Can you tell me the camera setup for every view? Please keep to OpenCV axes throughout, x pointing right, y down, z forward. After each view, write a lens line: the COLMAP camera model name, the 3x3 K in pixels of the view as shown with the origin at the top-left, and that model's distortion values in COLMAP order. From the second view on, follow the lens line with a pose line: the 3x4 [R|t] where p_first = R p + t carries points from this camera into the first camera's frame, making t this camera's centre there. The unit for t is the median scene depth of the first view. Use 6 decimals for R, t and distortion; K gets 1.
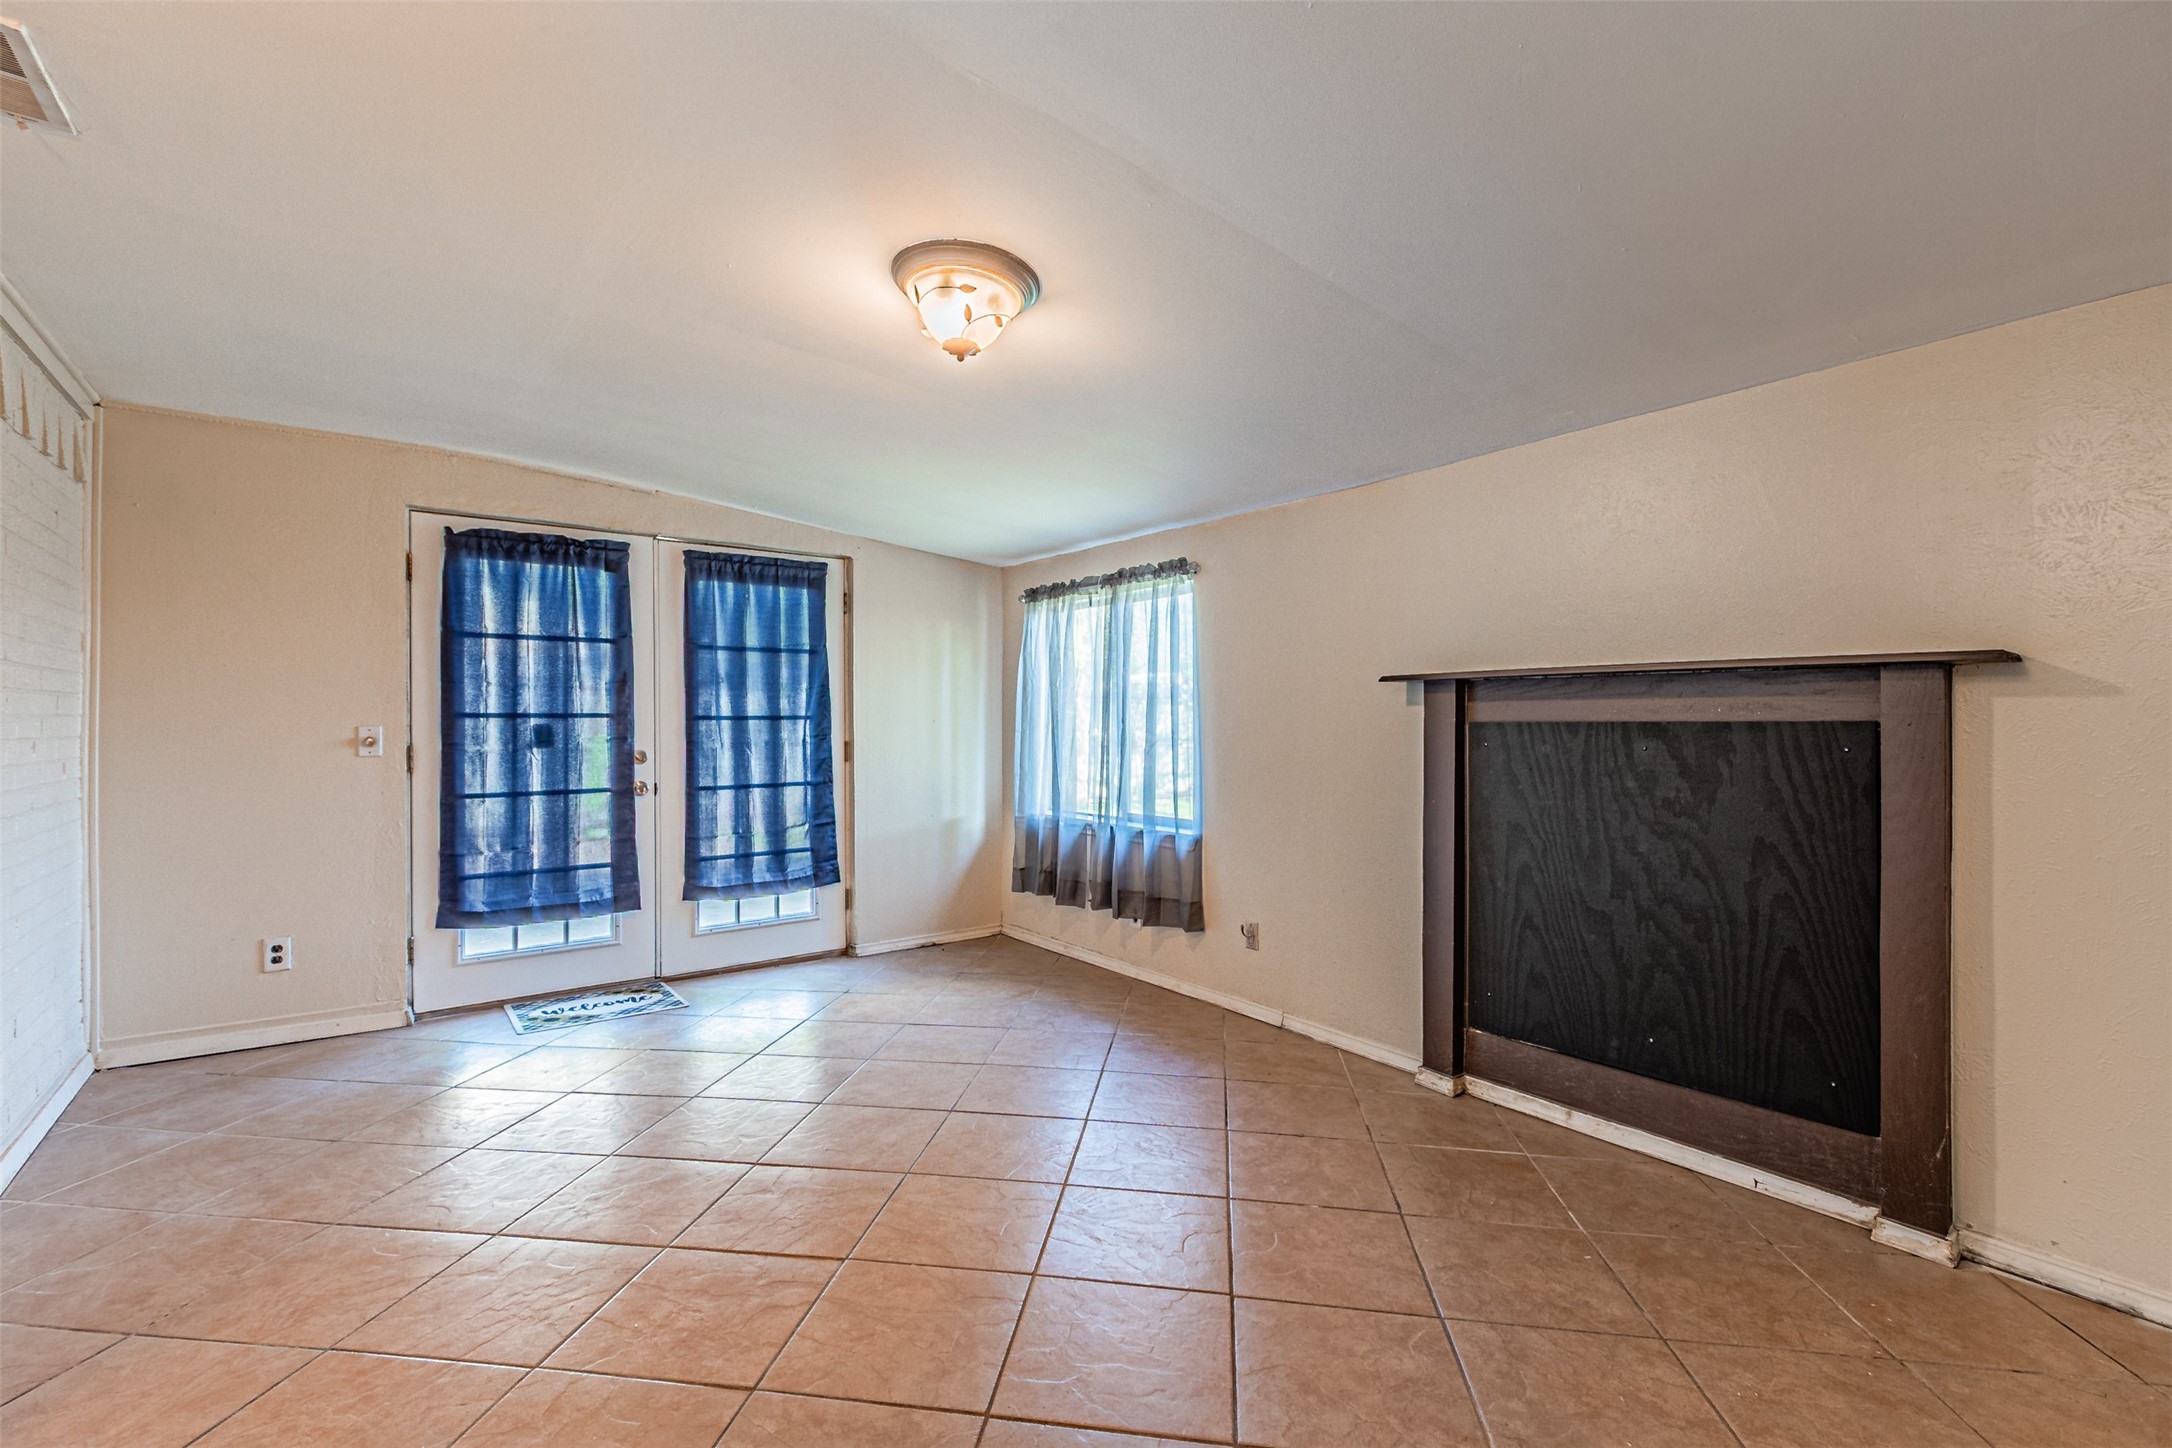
lens RADIAL K [[943.4, 0, 1076.0], [0, 943.4, 720.1], [0, 0, 1]] dist [0.006264, -0.001201]
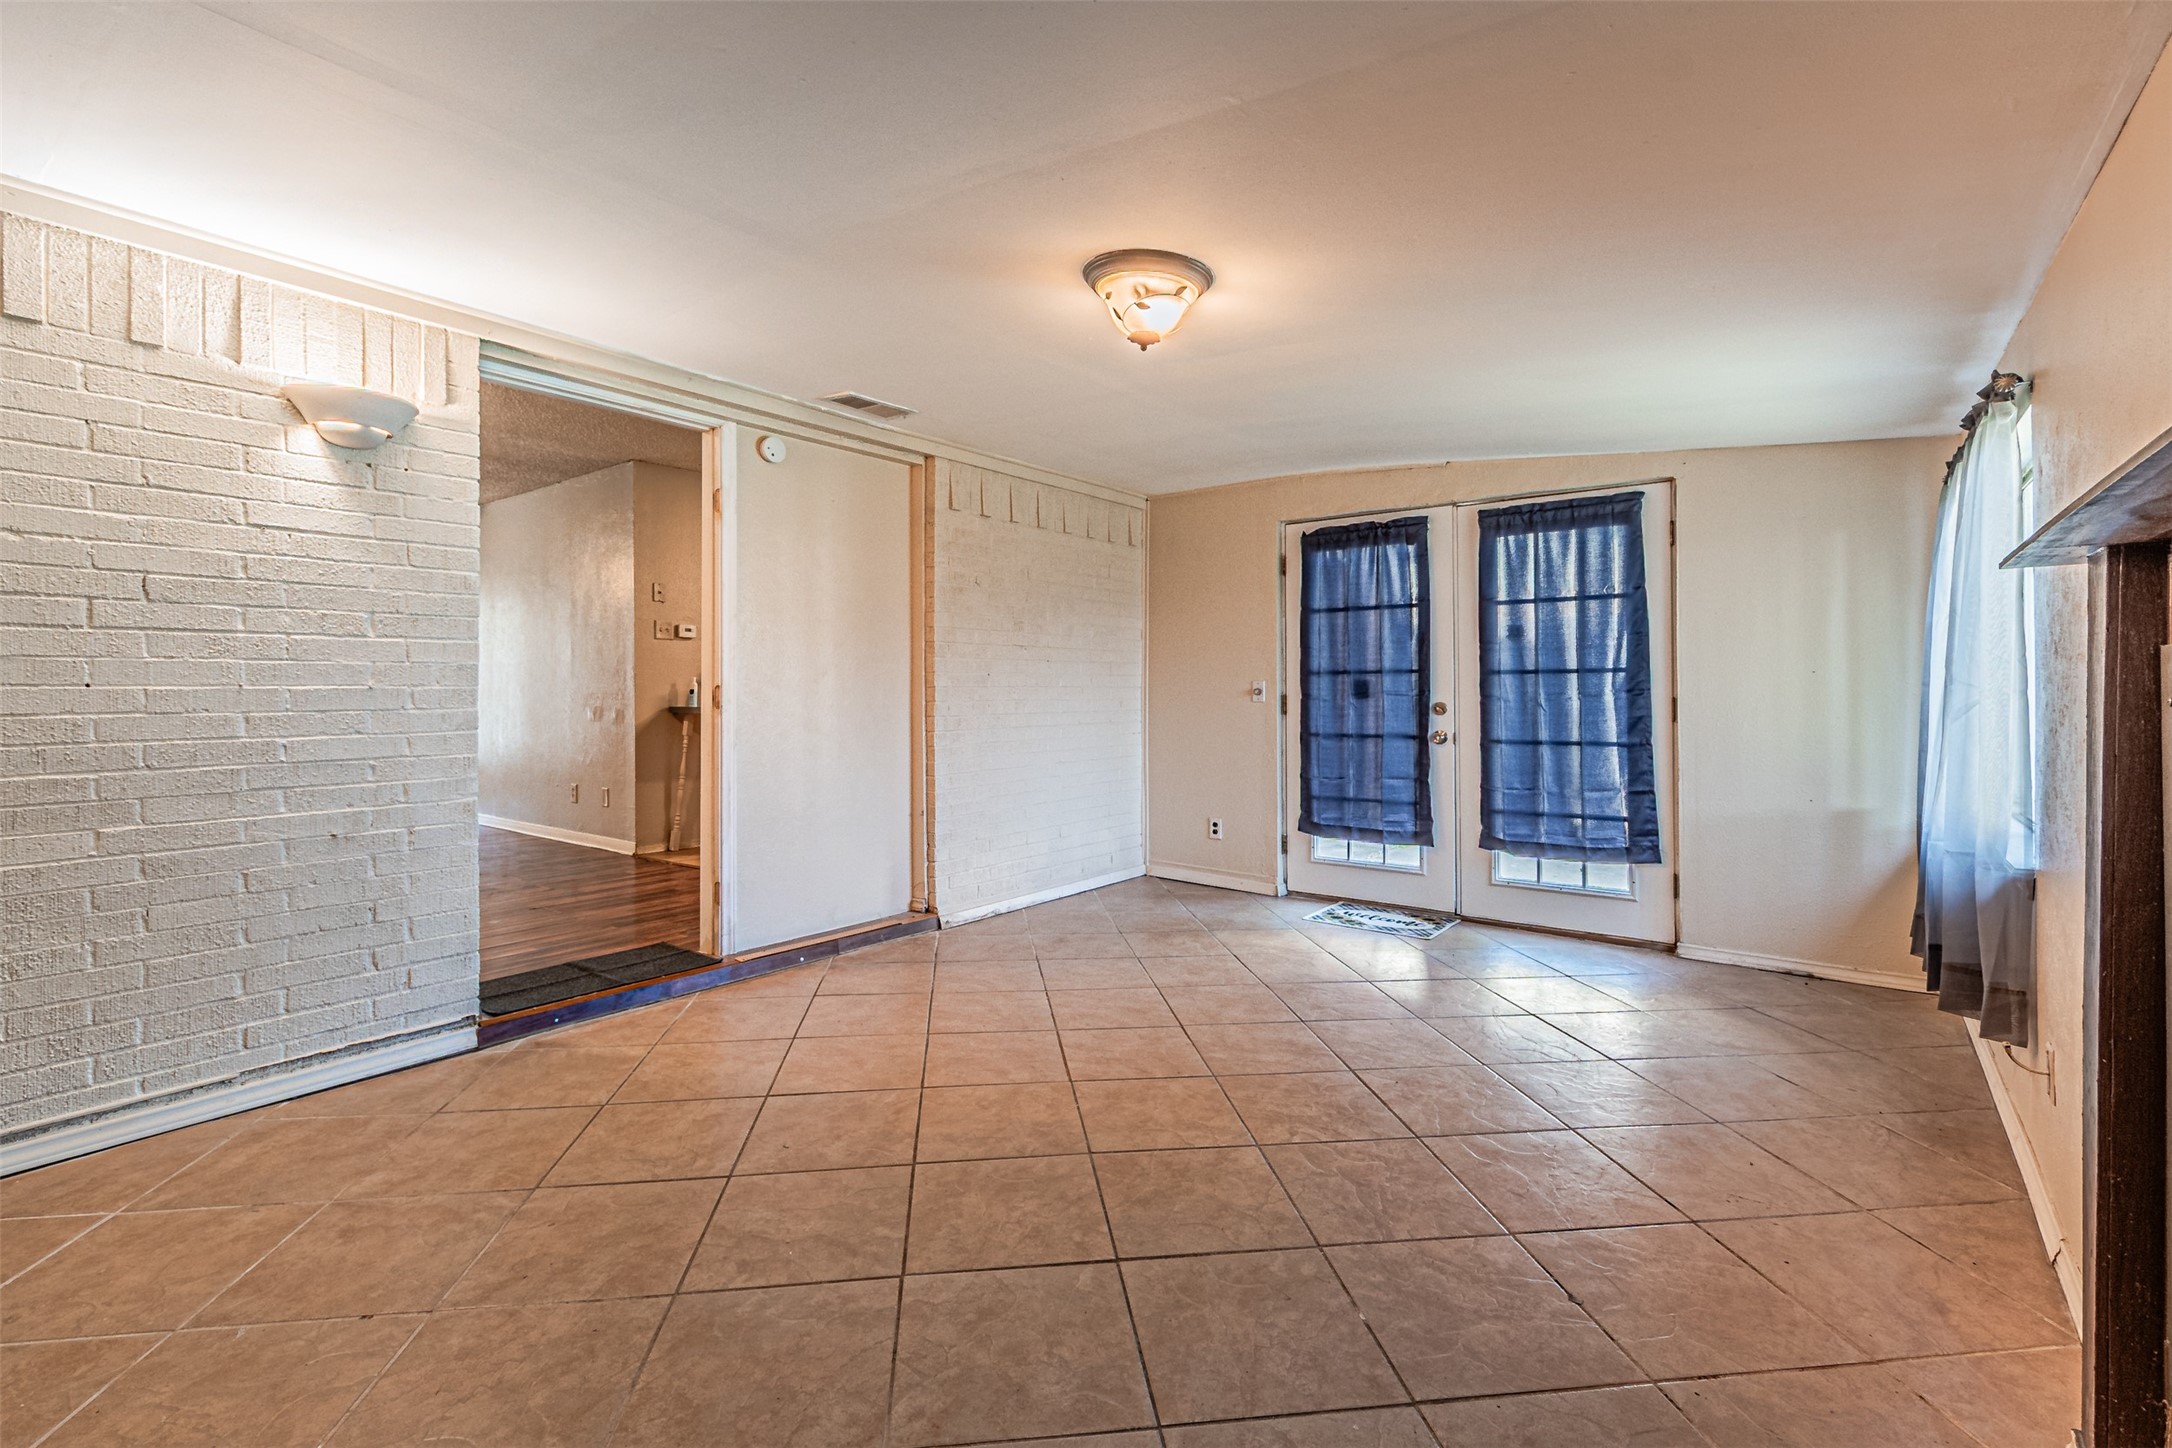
lens RADIAL K [[943.4, 0, 1106.6], [0, 943.4, 691.4], [0, 0, 1]] dist [0.006264, -0.001201]
pose [[0.279501, 0.003304, -0.960140, 0.470407], [0.005549, 0.999972, 0.005056, 0.011063], [0.960129, -0.006741, 0.279475, 0.315114]]
